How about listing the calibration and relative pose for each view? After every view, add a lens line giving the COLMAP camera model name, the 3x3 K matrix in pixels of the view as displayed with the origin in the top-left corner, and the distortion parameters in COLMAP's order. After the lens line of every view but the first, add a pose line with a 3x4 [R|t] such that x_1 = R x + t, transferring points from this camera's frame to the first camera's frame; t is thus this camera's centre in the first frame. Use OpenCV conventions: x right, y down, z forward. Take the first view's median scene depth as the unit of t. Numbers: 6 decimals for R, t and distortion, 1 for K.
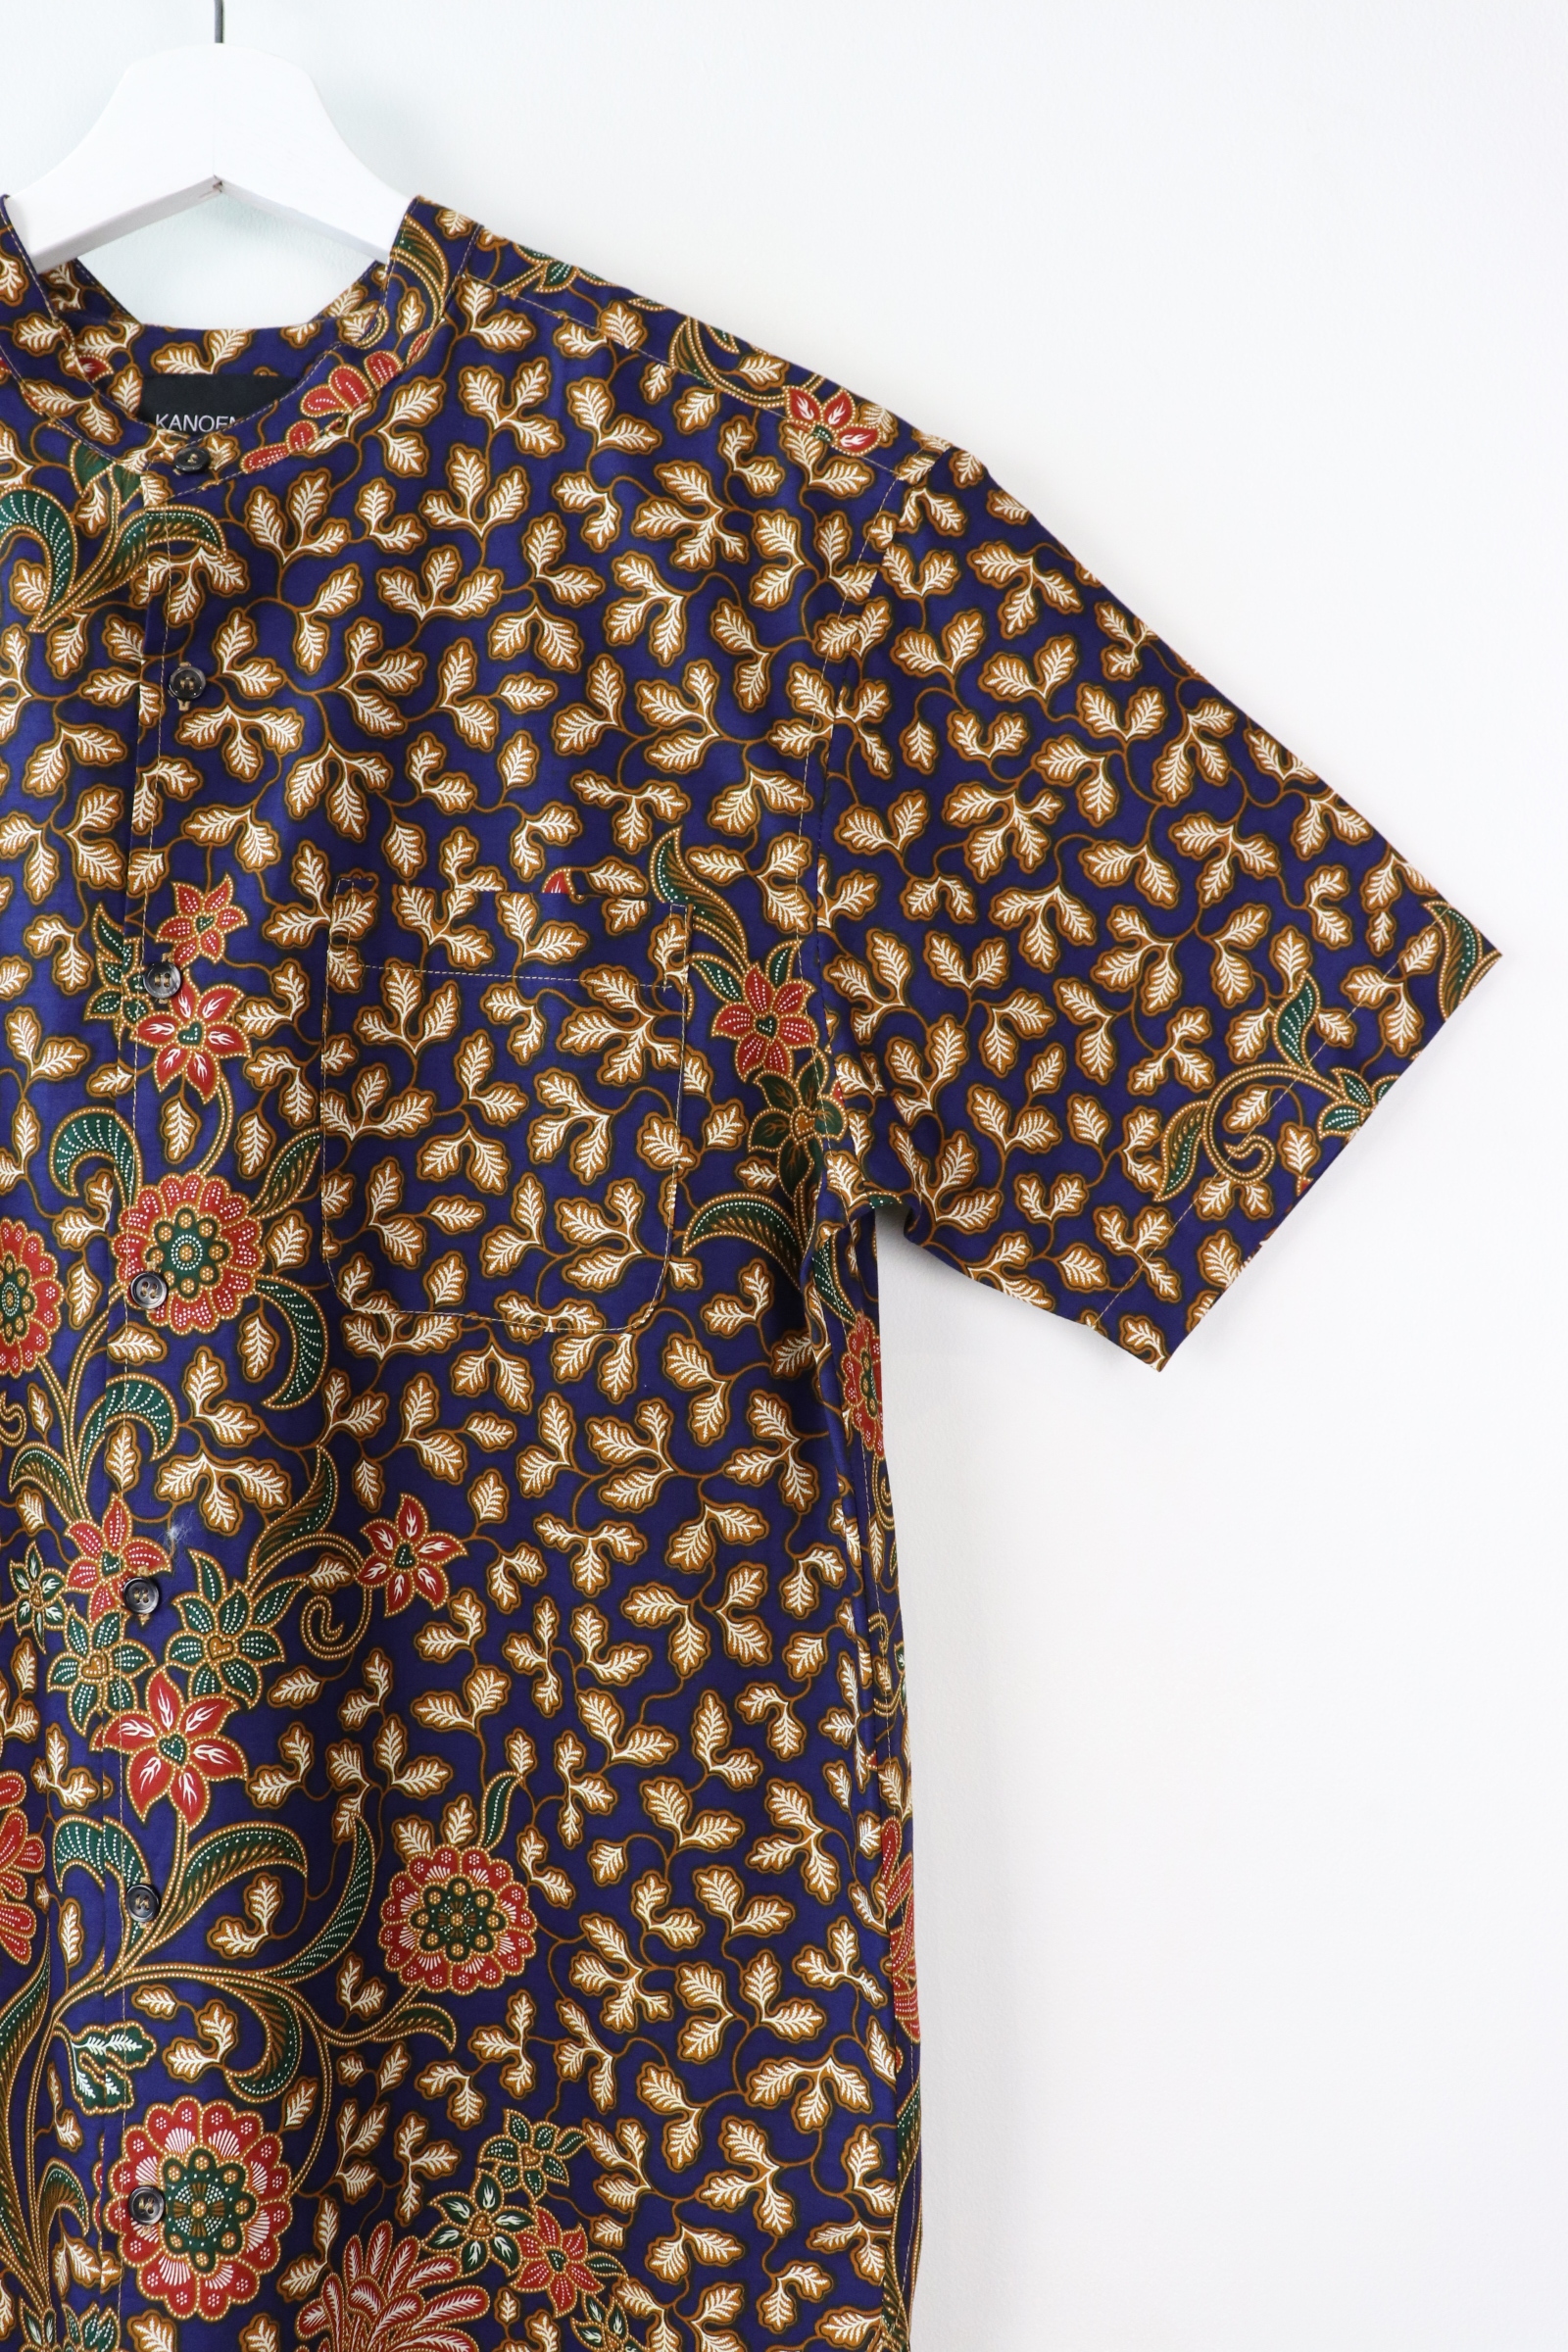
lens RADIAL K [[1907.2, 0, 792.1], [0, 1907.2, 1164.0], [0, 0, 1]] dist [-0.180911, 0.149753]
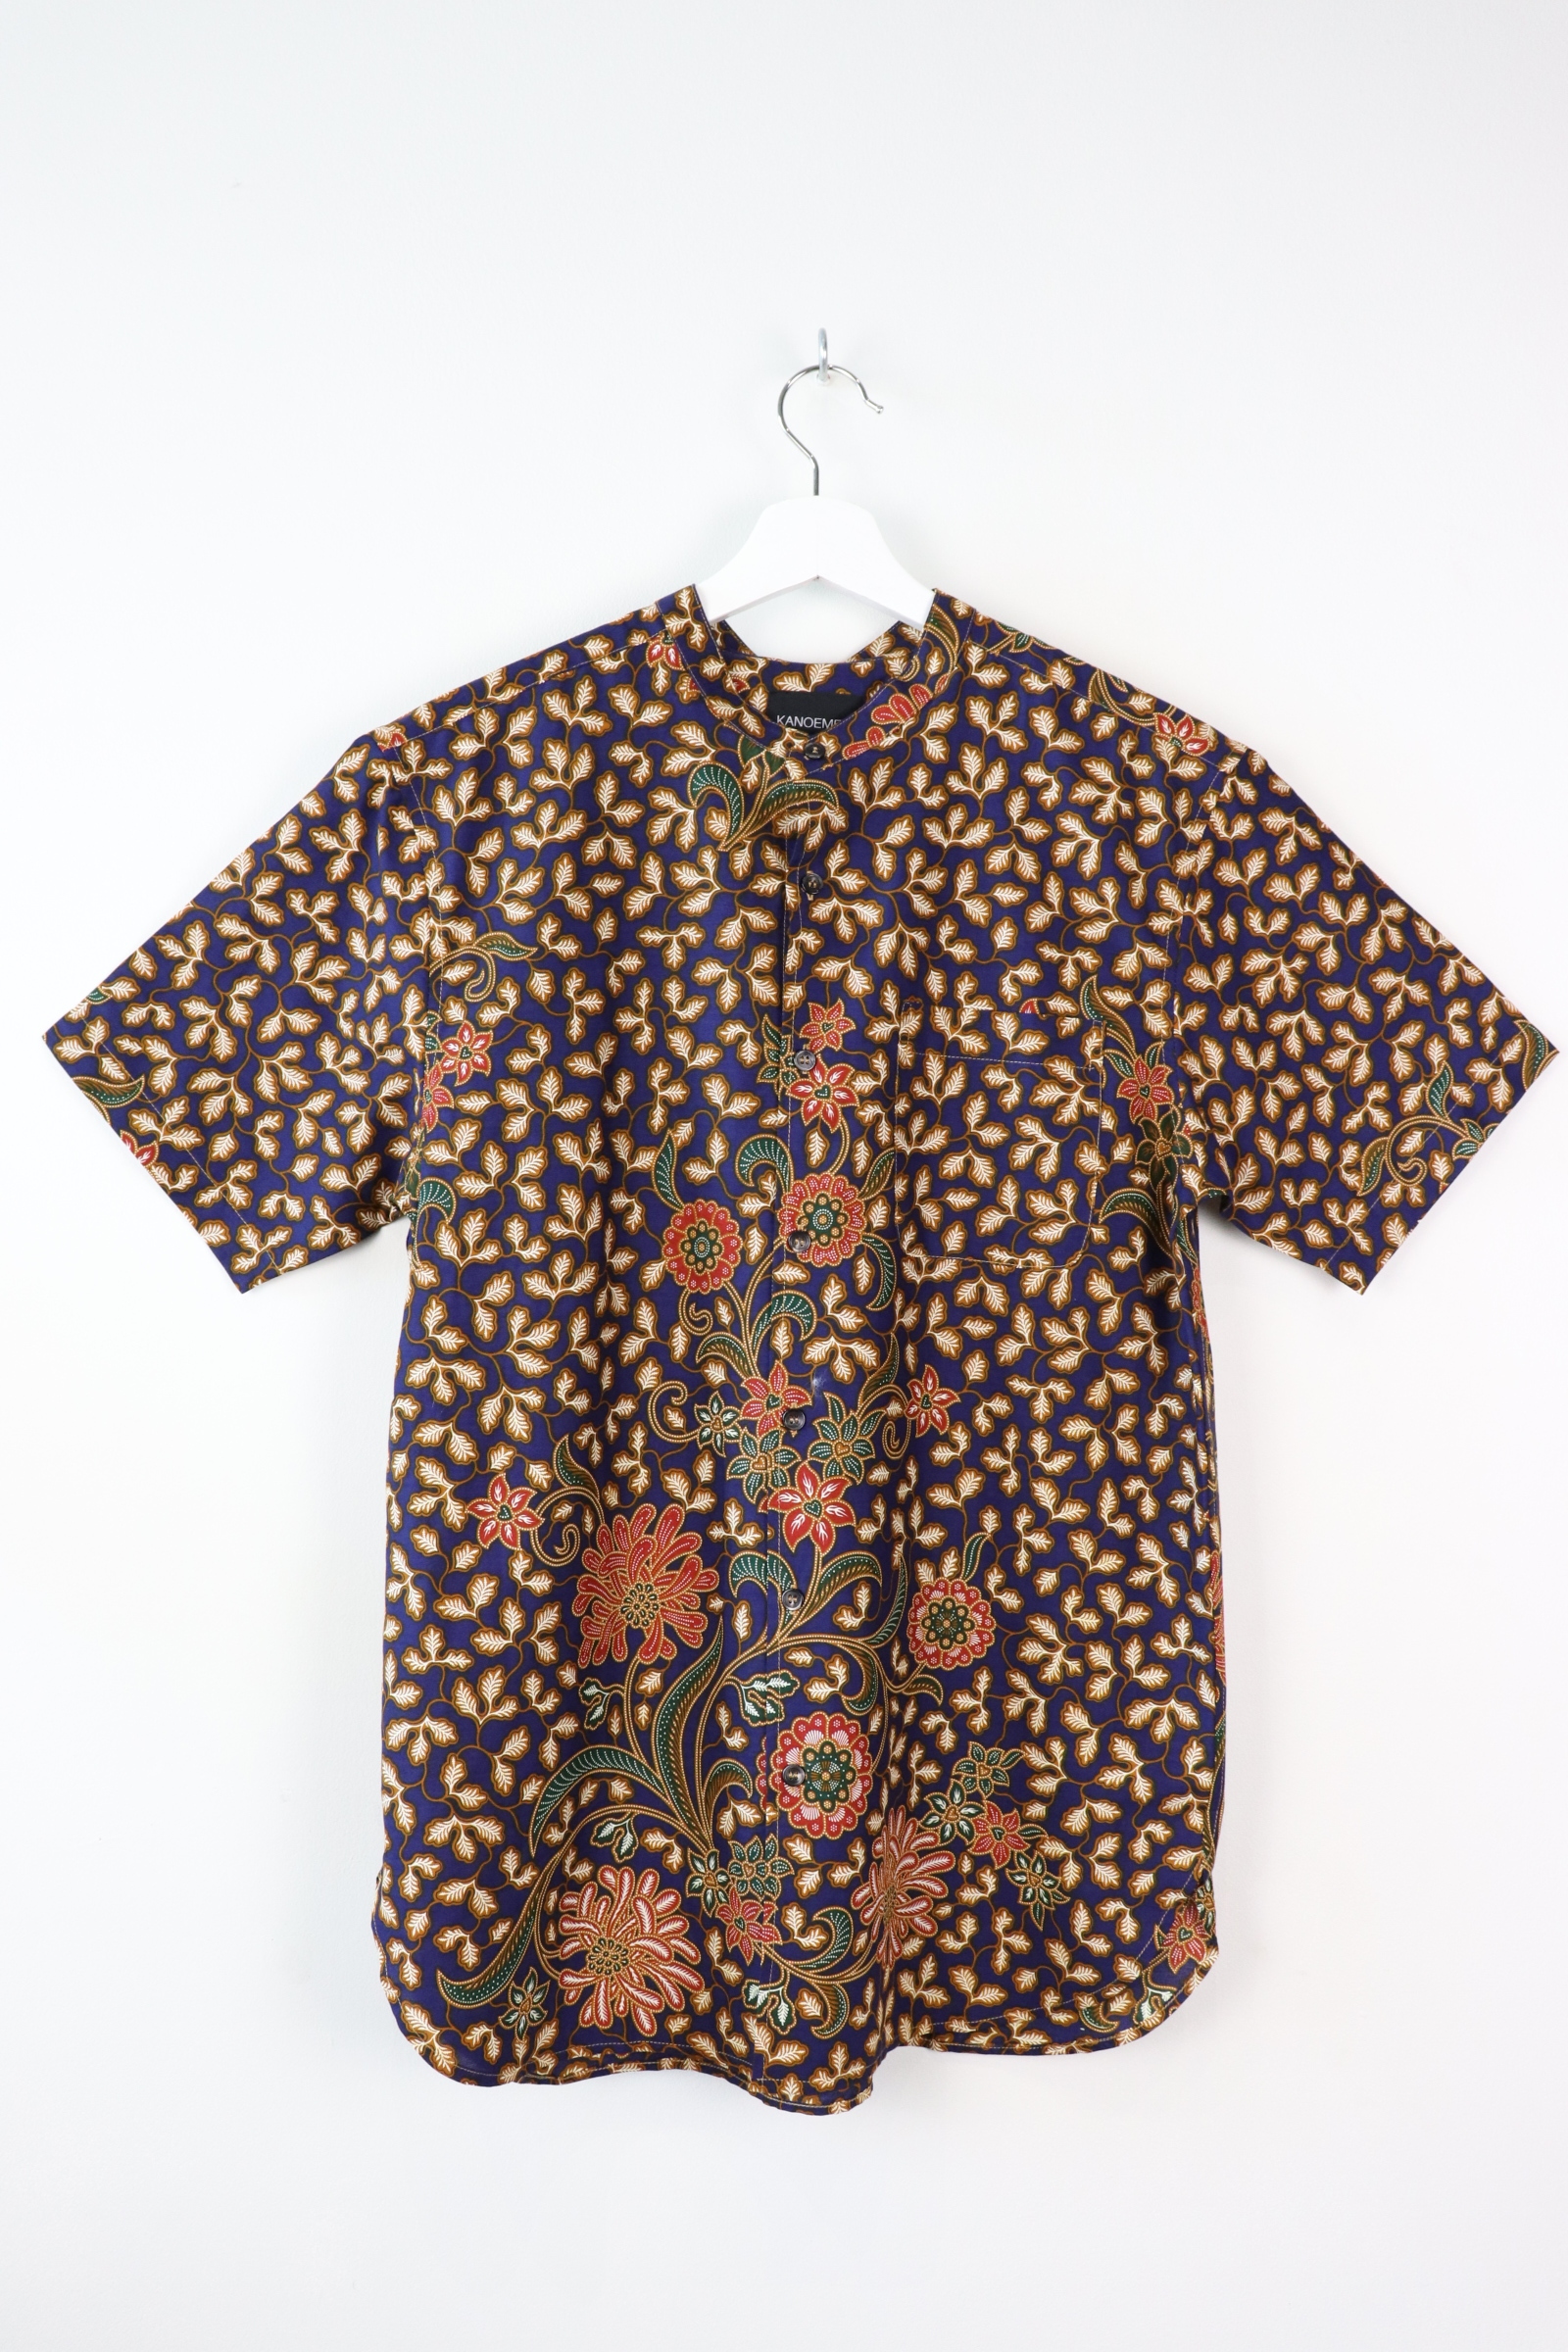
lens RADIAL K [[1907.2, 0, 792.1], [0, 1907.2, 1164.0], [0, 0, 1]] dist [-0.180911, 0.149753]
pose [[0.999837, 0.010586, 0.014651, -0.359410], [-0.010532, 0.999938, -0.003730, 0.002905], [-0.014689, 0.003575, 0.999886, -0.715761]]
